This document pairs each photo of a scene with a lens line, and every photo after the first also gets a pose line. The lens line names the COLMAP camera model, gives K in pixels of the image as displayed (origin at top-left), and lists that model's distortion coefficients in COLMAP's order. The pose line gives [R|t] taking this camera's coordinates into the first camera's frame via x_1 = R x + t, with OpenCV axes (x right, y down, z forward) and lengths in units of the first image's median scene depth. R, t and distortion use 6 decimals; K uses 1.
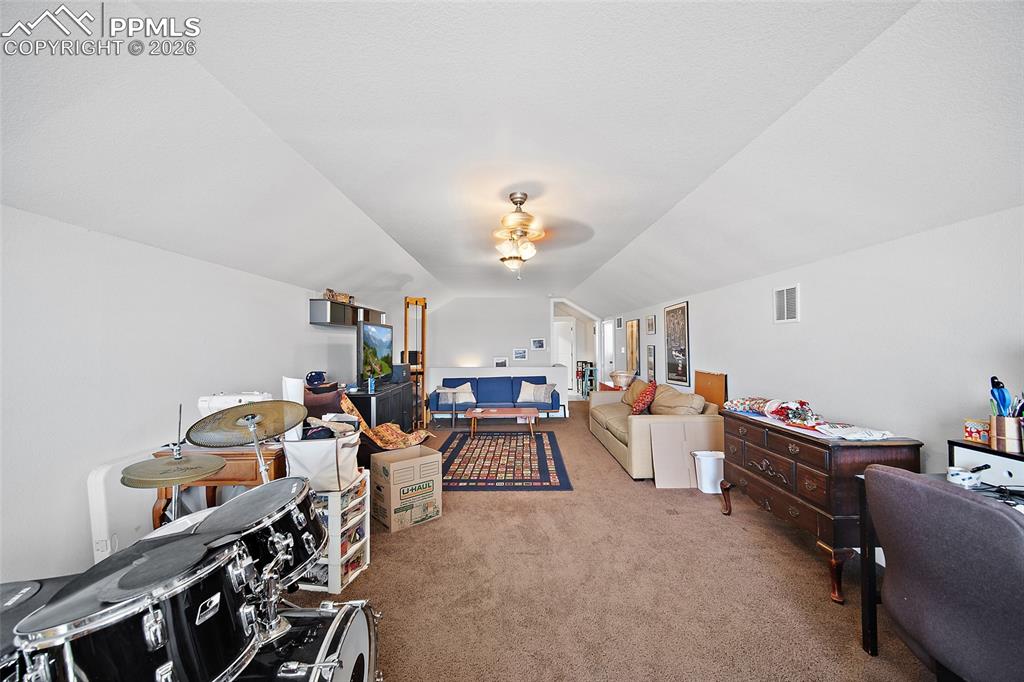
lens RADIAL K [[400.0, 0, 512.0], [0, 400.0, 341.0], [0, 0, 1]] dist [0.001214, 0.000068]
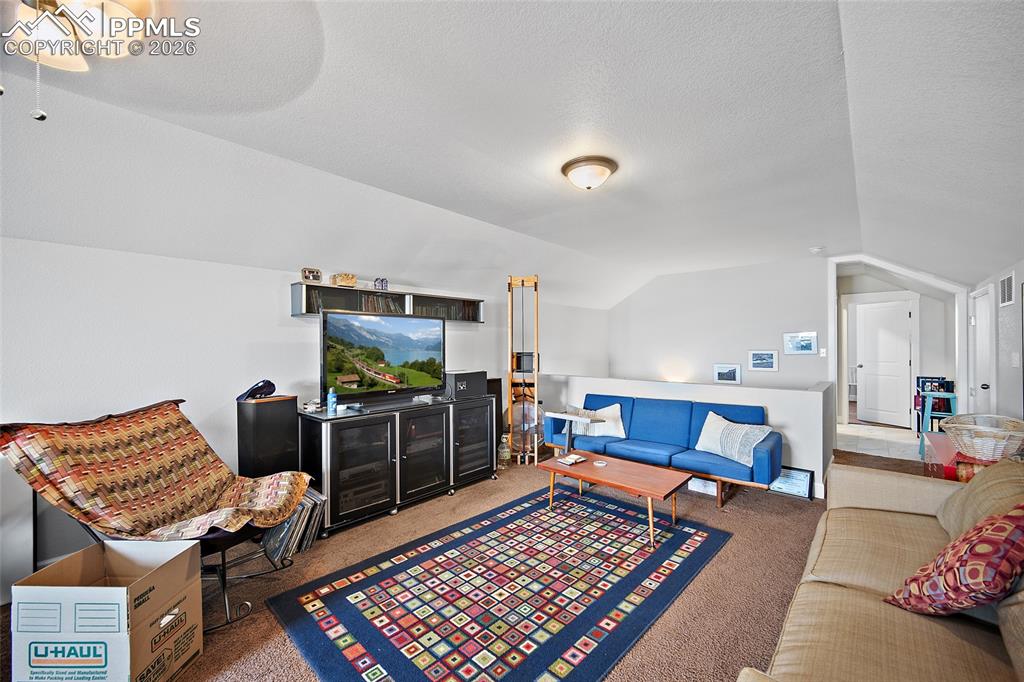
lens RADIAL K [[396.3, 0, 531.5], [0, 396.3, 351.5], [0, 0, 1]] dist [0.000247, -0.000011]
pose [[0.746151, 0.013378, -0.665642, 0.203713], [0.004216, 0.999683, 0.024818, 0.004758], [0.665763, -0.021324, 0.745858, 0.447123]]
